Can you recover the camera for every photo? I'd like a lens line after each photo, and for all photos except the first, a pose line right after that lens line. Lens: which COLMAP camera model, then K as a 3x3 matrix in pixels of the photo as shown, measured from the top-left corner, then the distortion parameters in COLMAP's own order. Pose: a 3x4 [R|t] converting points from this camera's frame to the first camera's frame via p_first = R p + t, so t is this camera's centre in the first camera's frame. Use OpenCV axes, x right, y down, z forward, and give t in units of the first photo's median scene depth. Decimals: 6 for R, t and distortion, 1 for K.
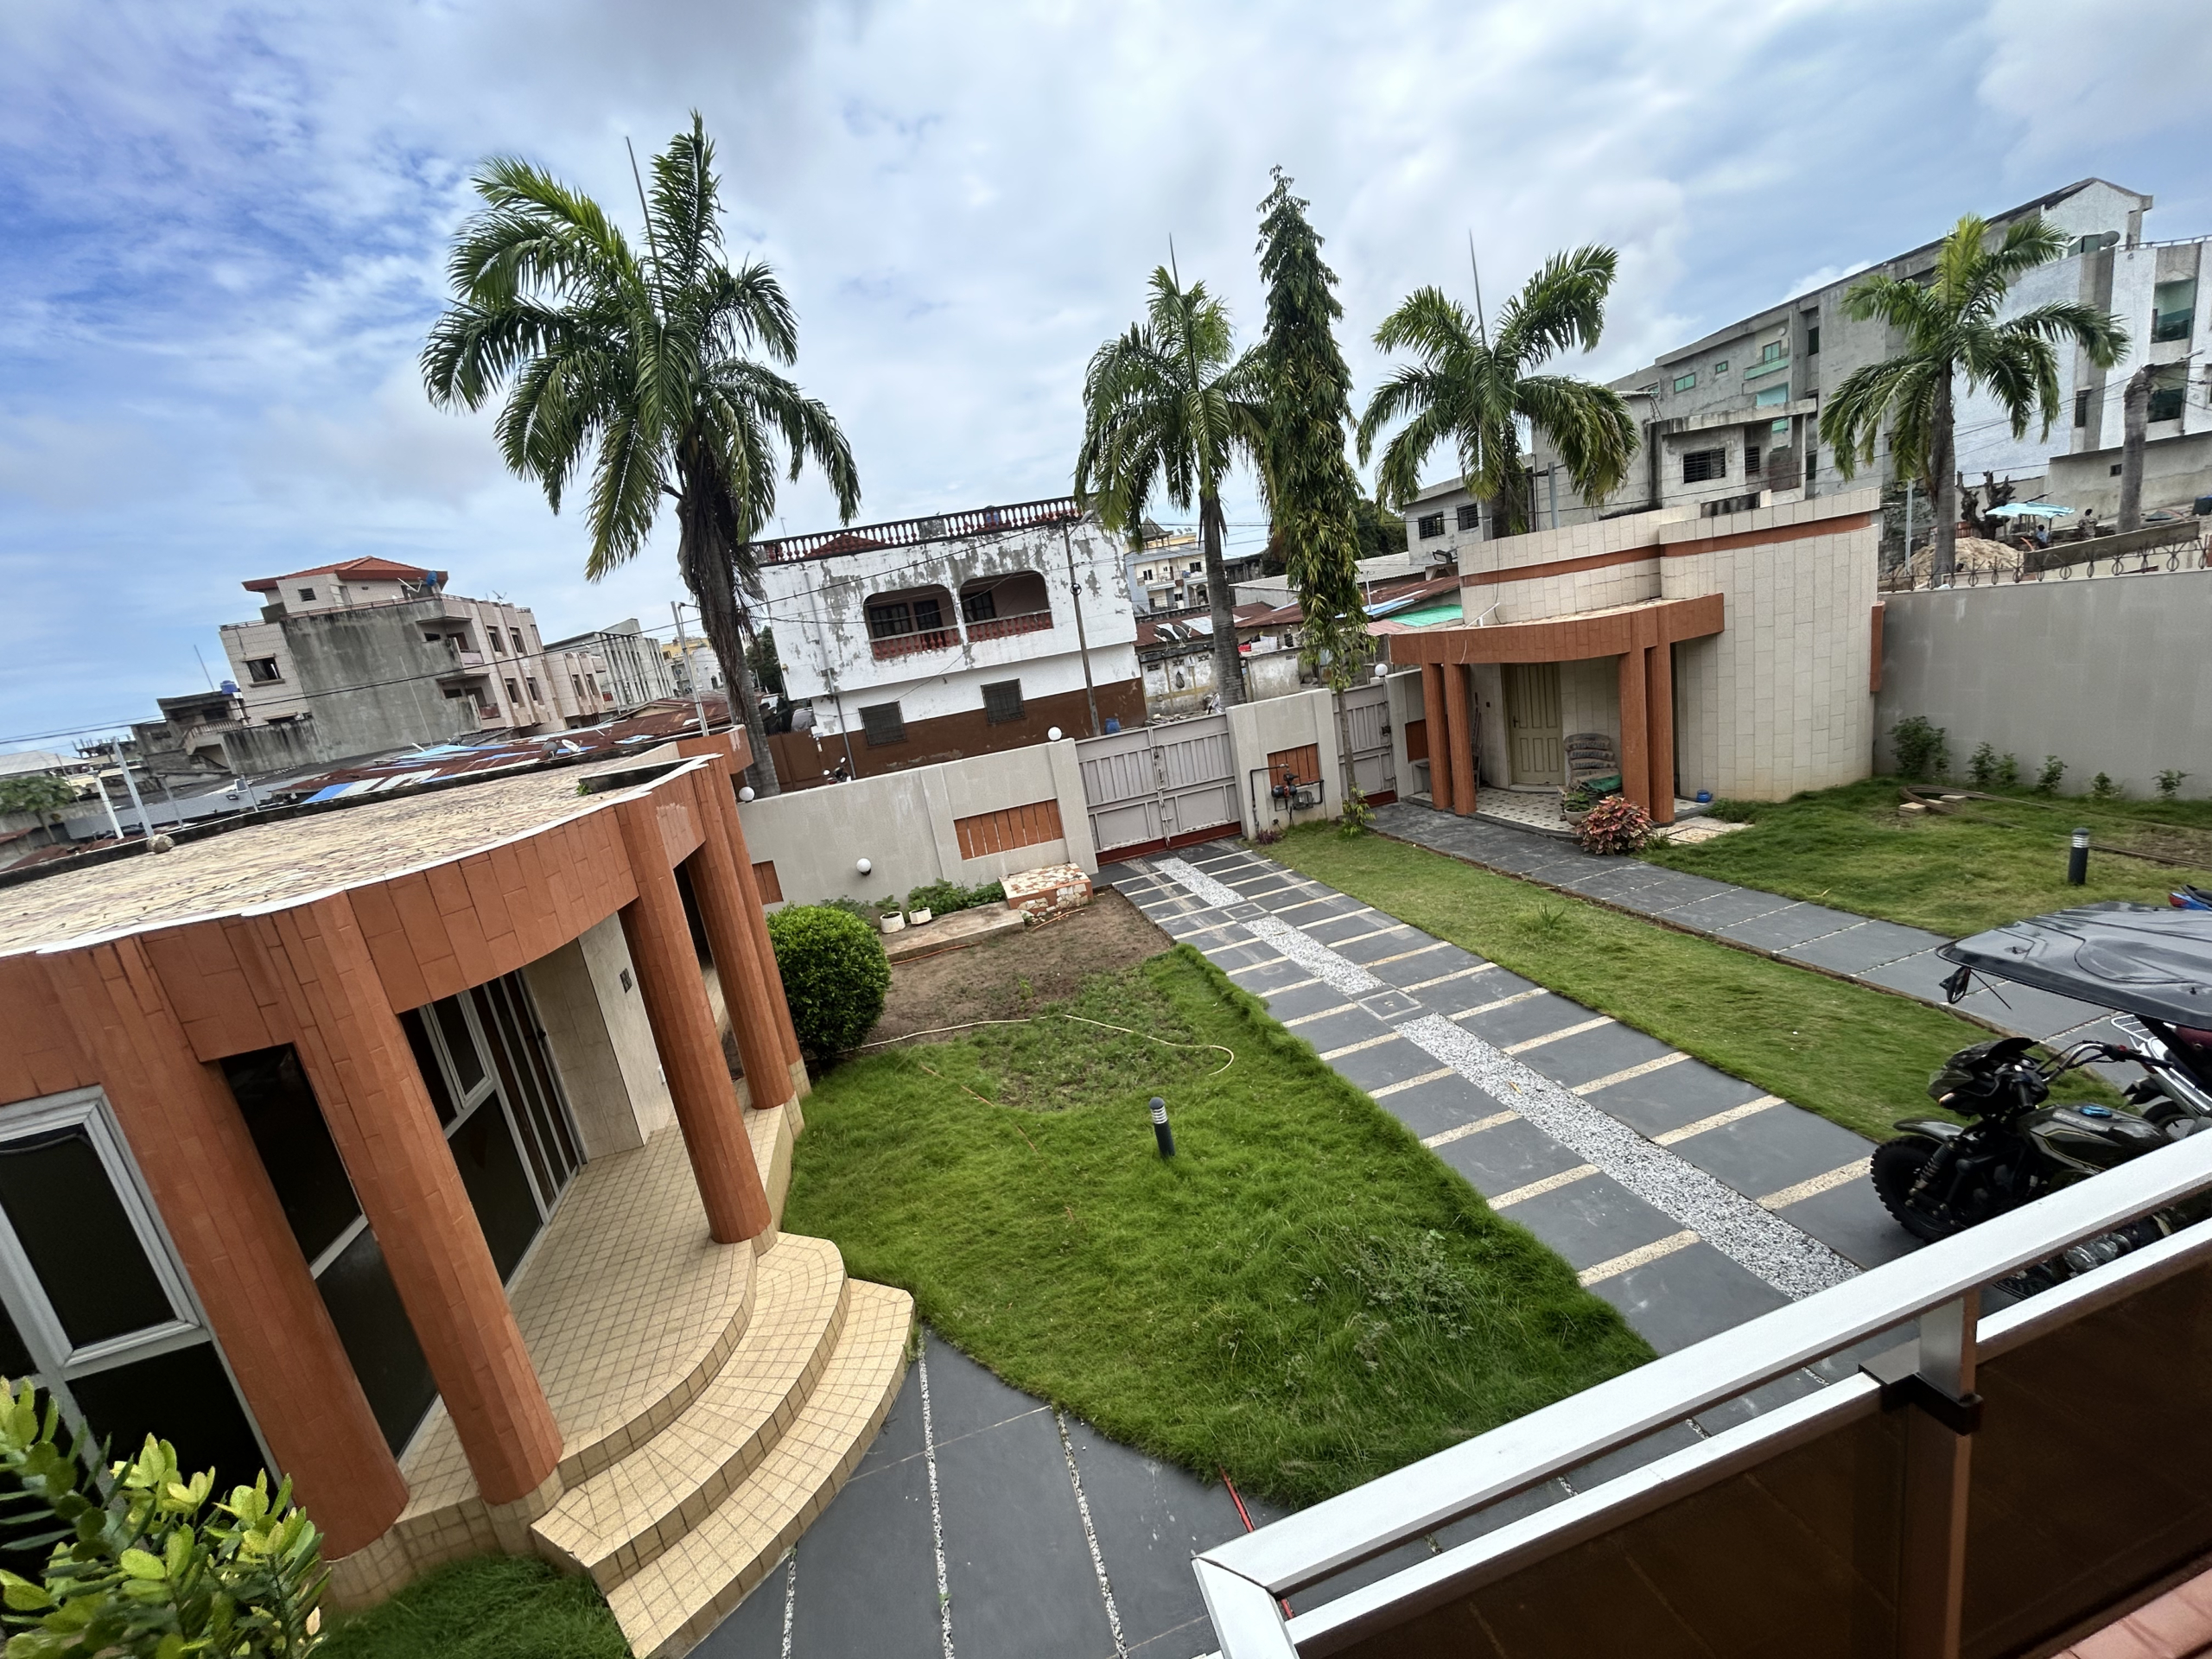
lens RADIAL K [[895.9, 0, 1101.8], [0, 895.9, 830.2], [0, 0, 1]] dist [-0.002105, 0.001019]
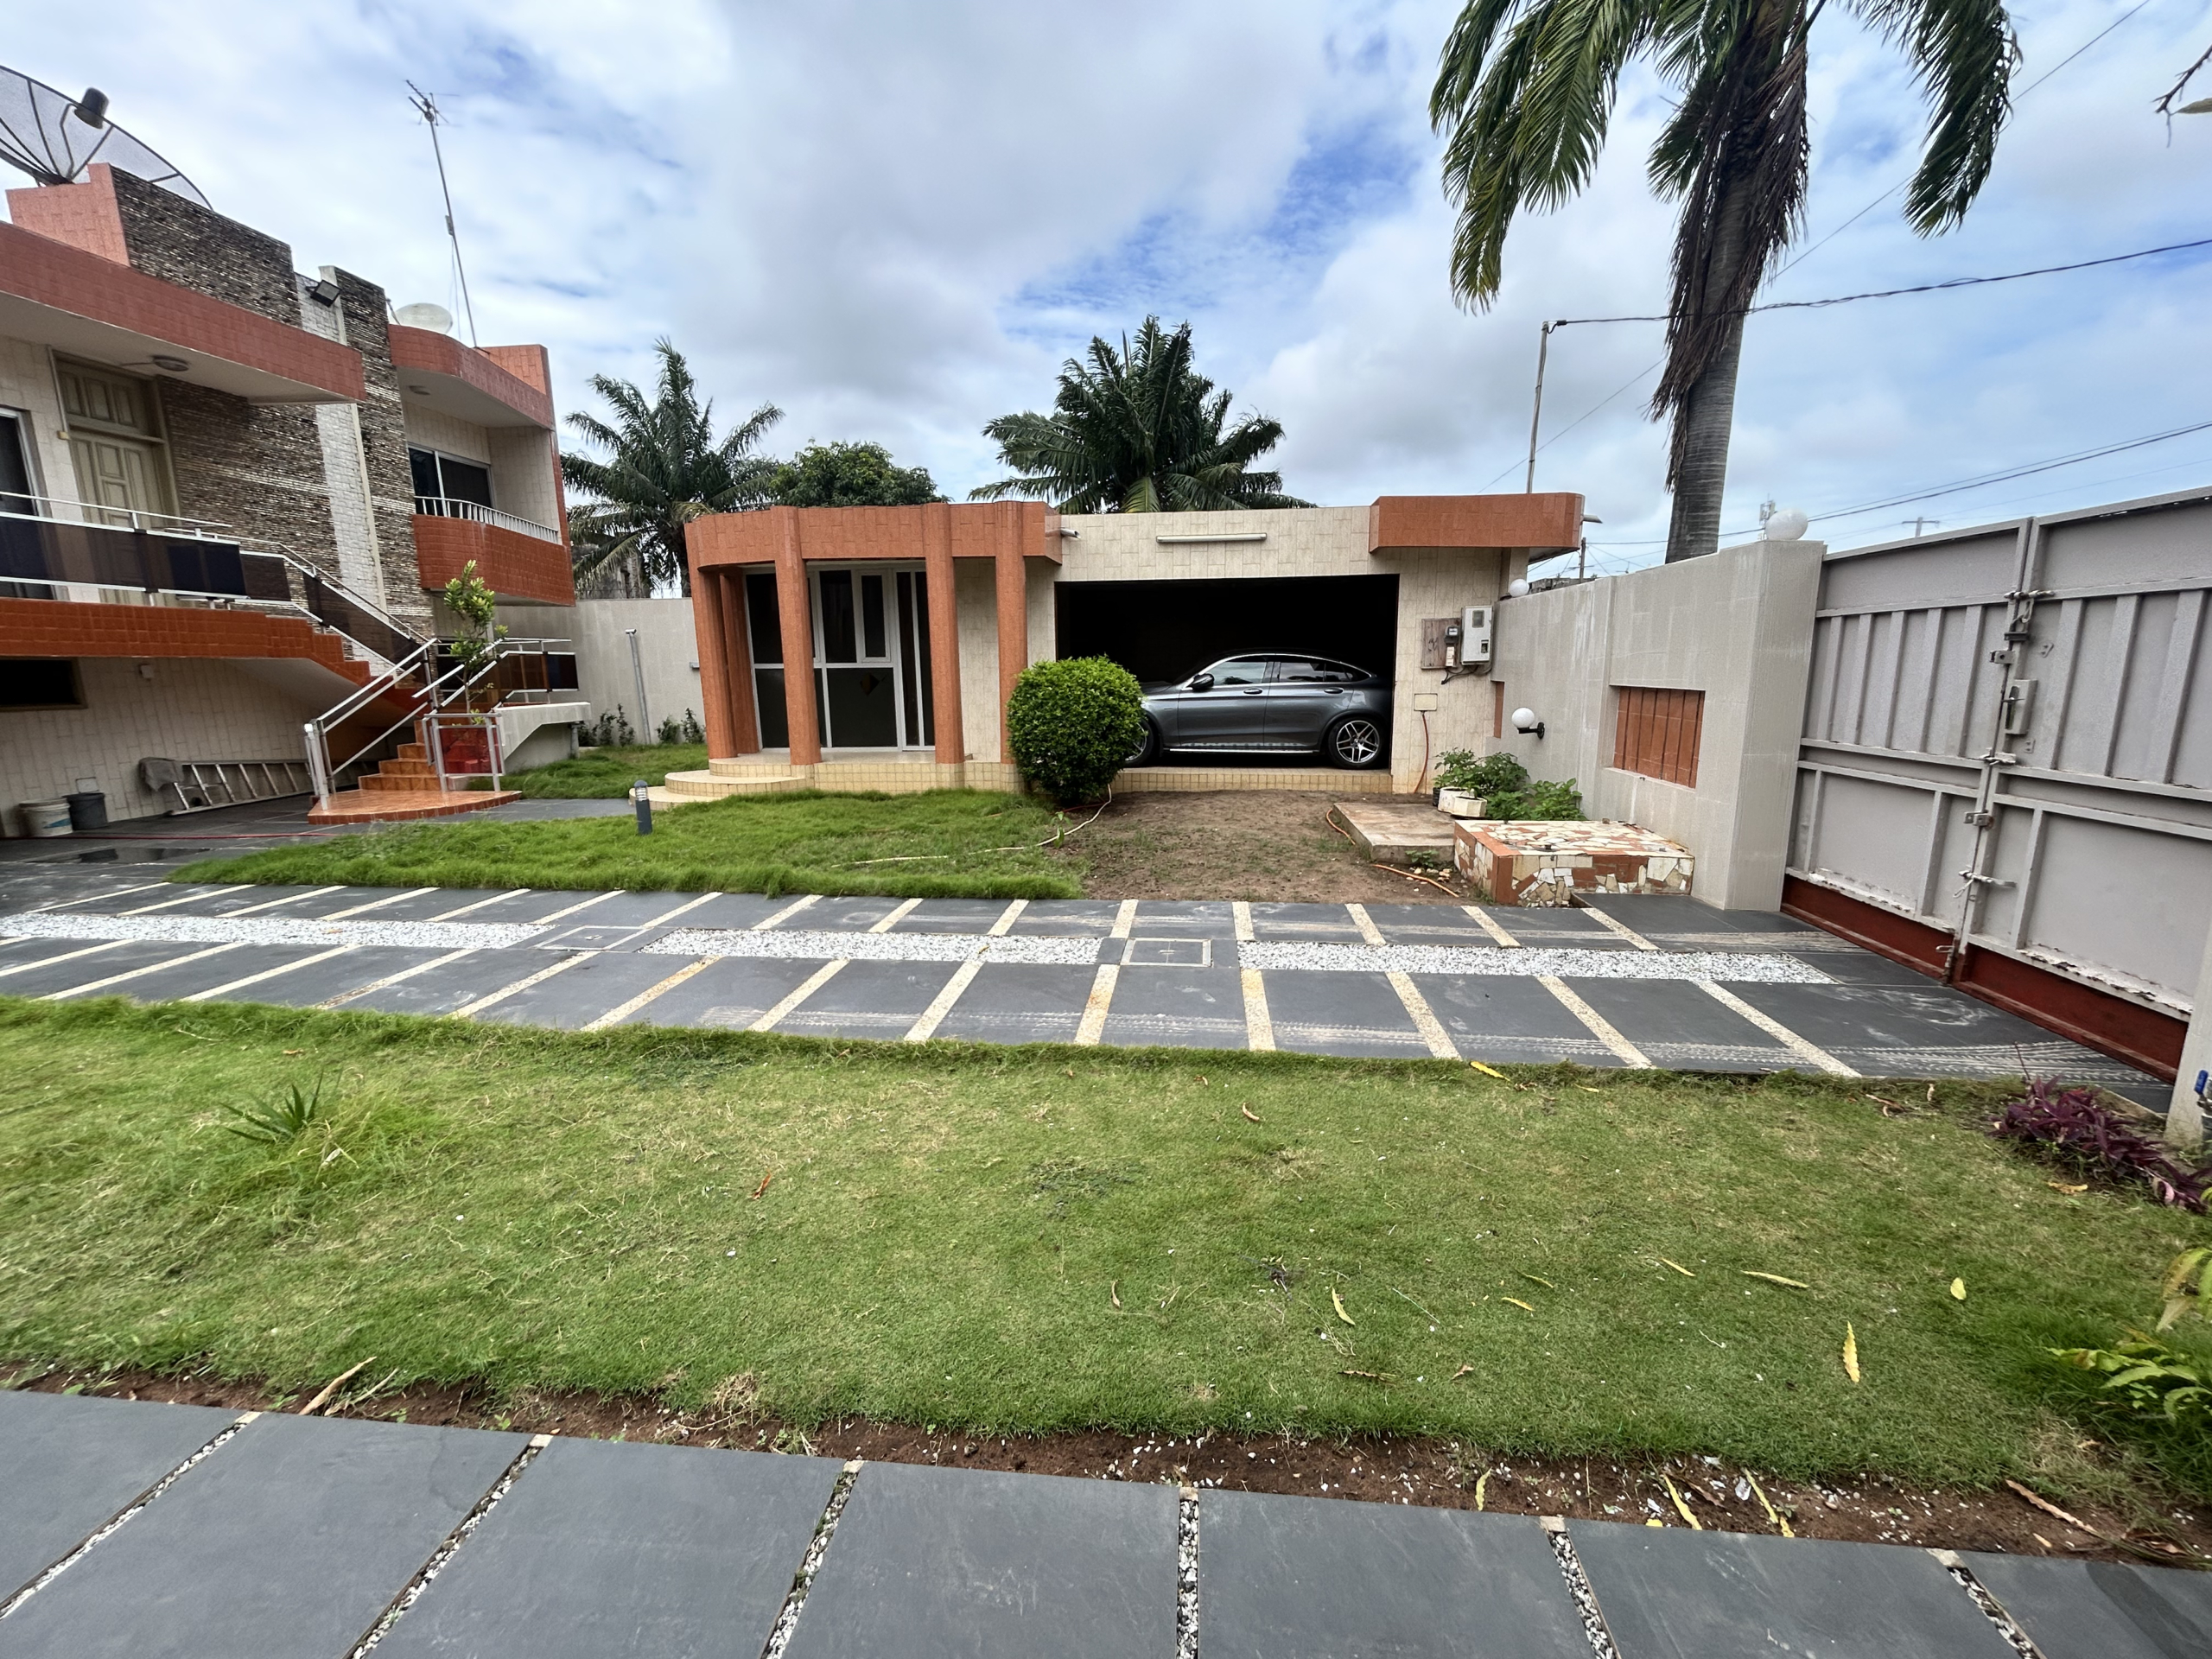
lens RADIAL K [[895.9, 0, 1113.2], [0, 895.9, 833.7], [0, 0, 1]] dist [-0.002105, 0.001019]
pose [[-0.339707, 0.342166, -0.876083, 0.544133], [-0.140192, 0.902649, 0.406903, -0.134883], [0.930024, 0.261048, -0.258667, 1.117096]]
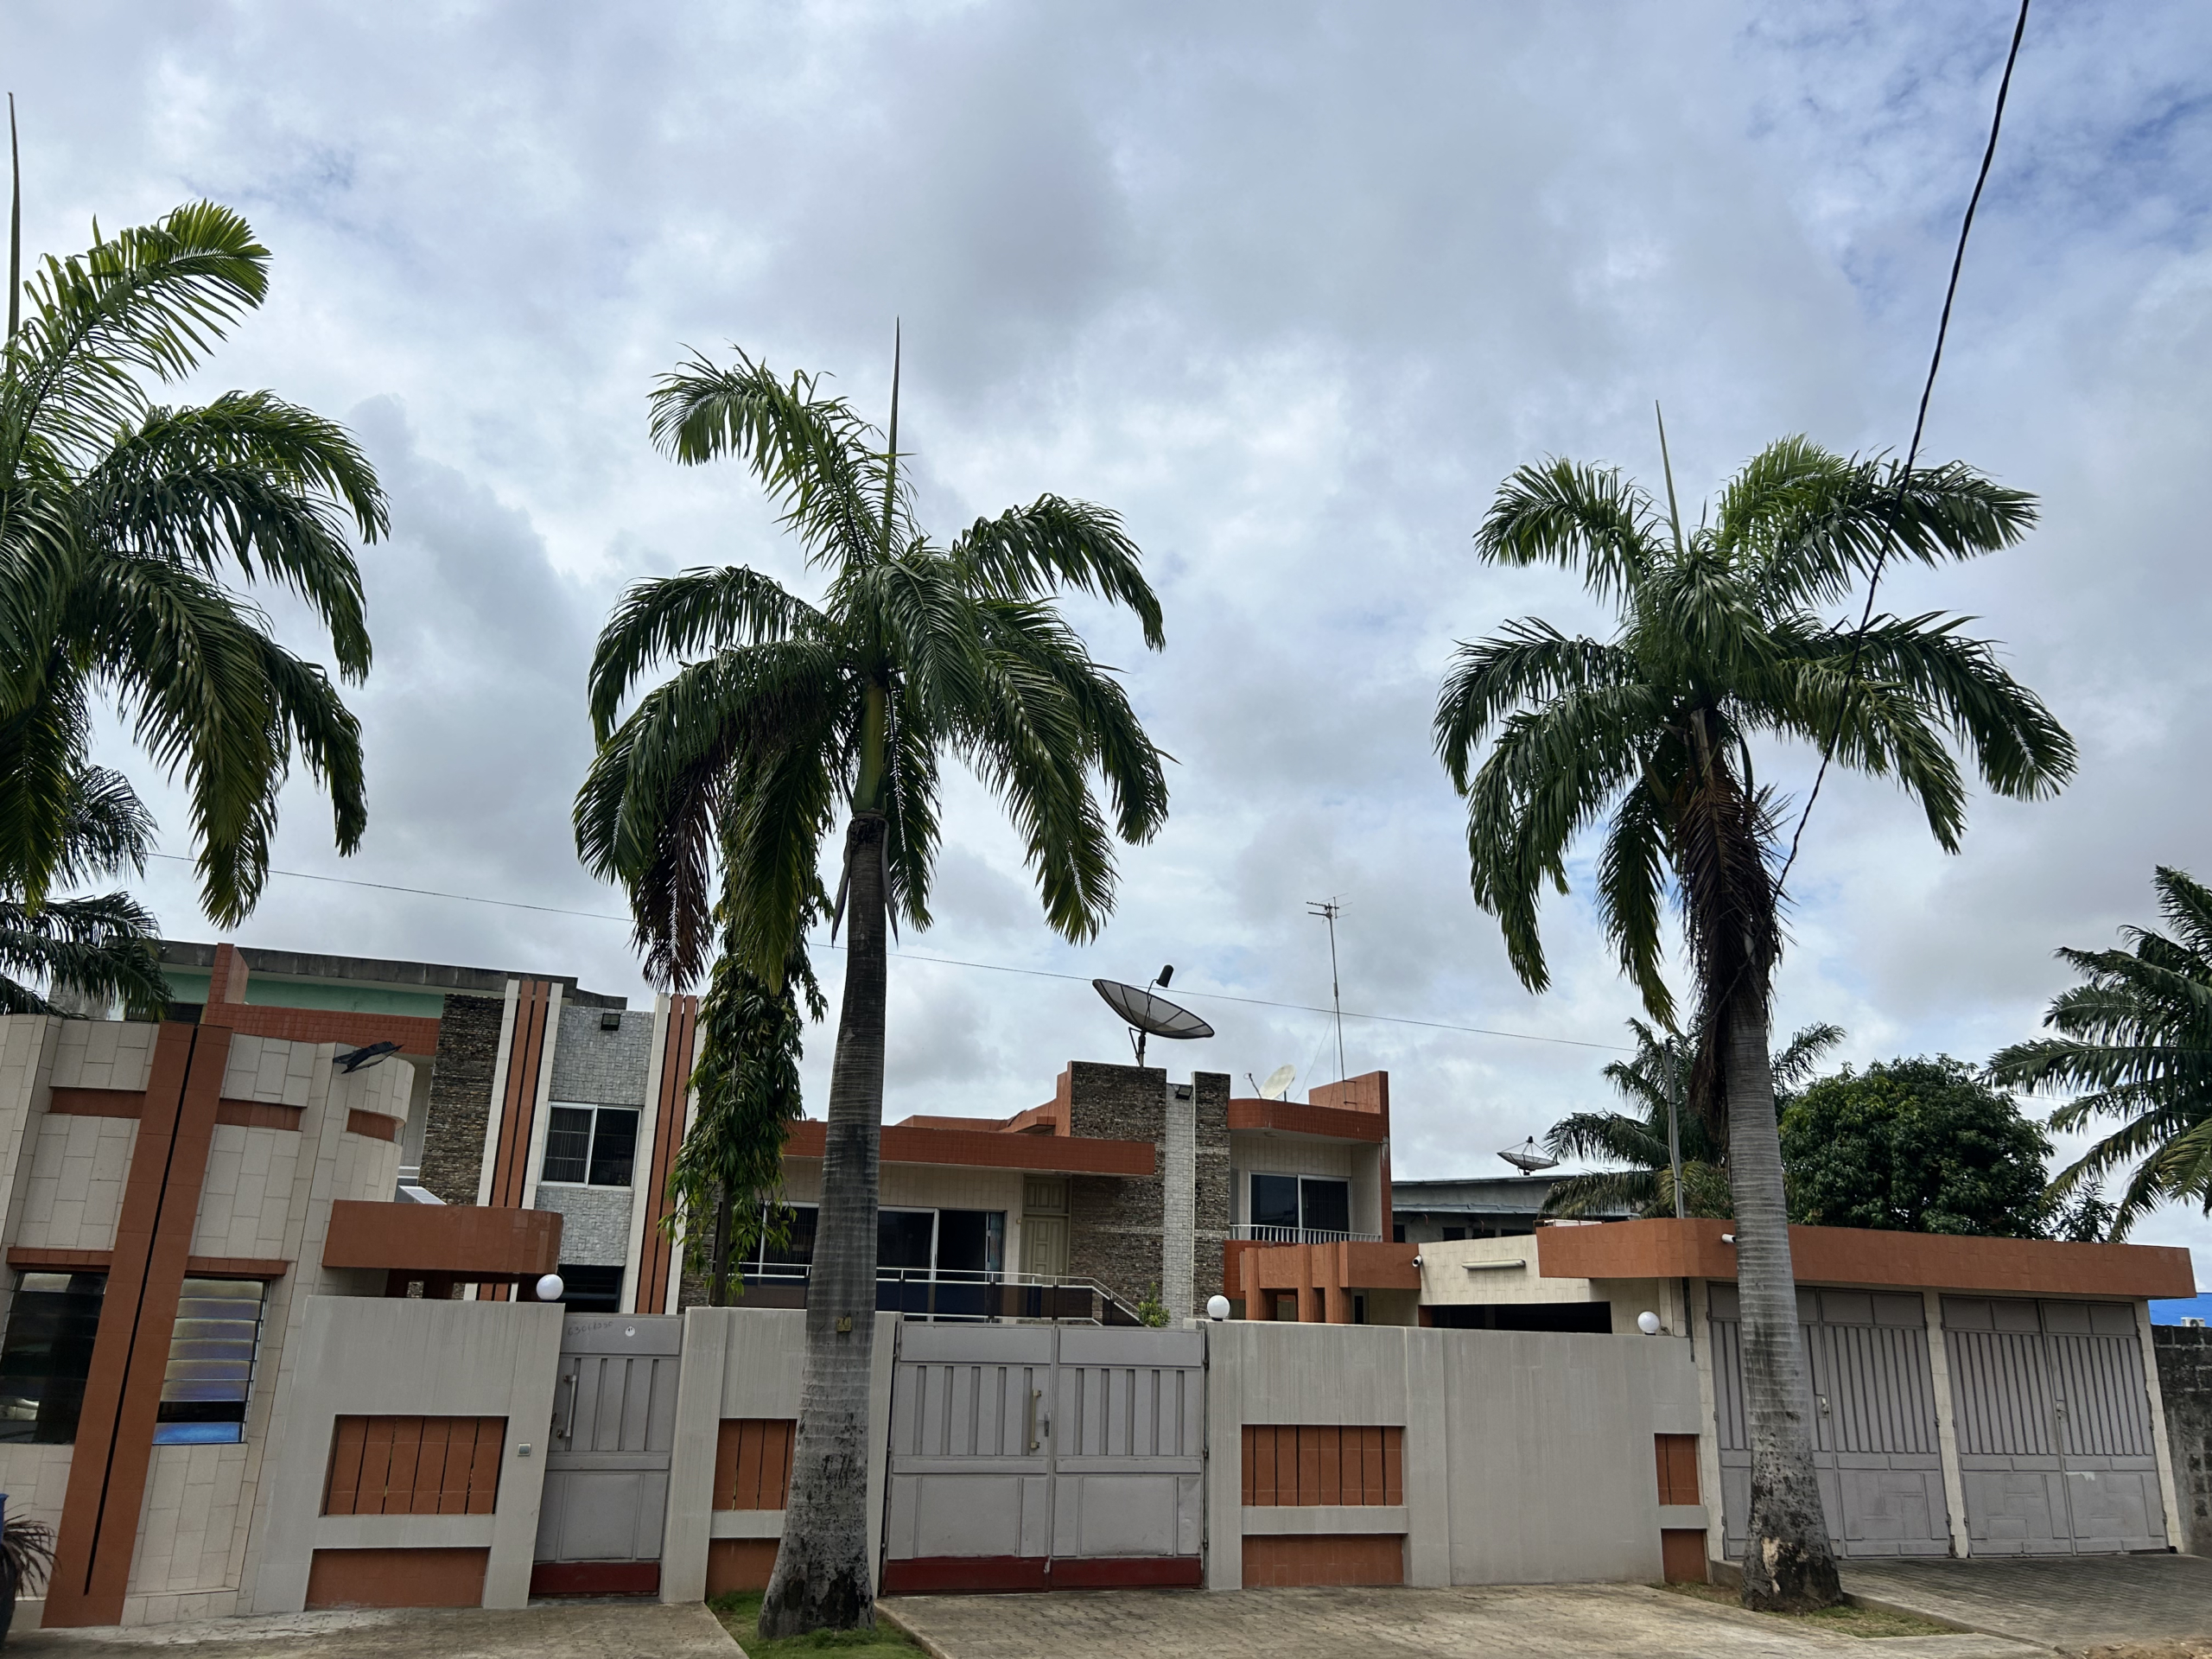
lens RADIAL K [[1696.6, 0, 1093.6], [0, 1696.6, 790.4], [0, 0, 1]] dist [0.029477, 0.002264]
pose [[-0.986391, 0.115564, -0.116955, 0.141567], [0.124326, 0.989727, -0.070600, -0.477003], [0.107594, -0.084180, -0.990625, 2.703511]]
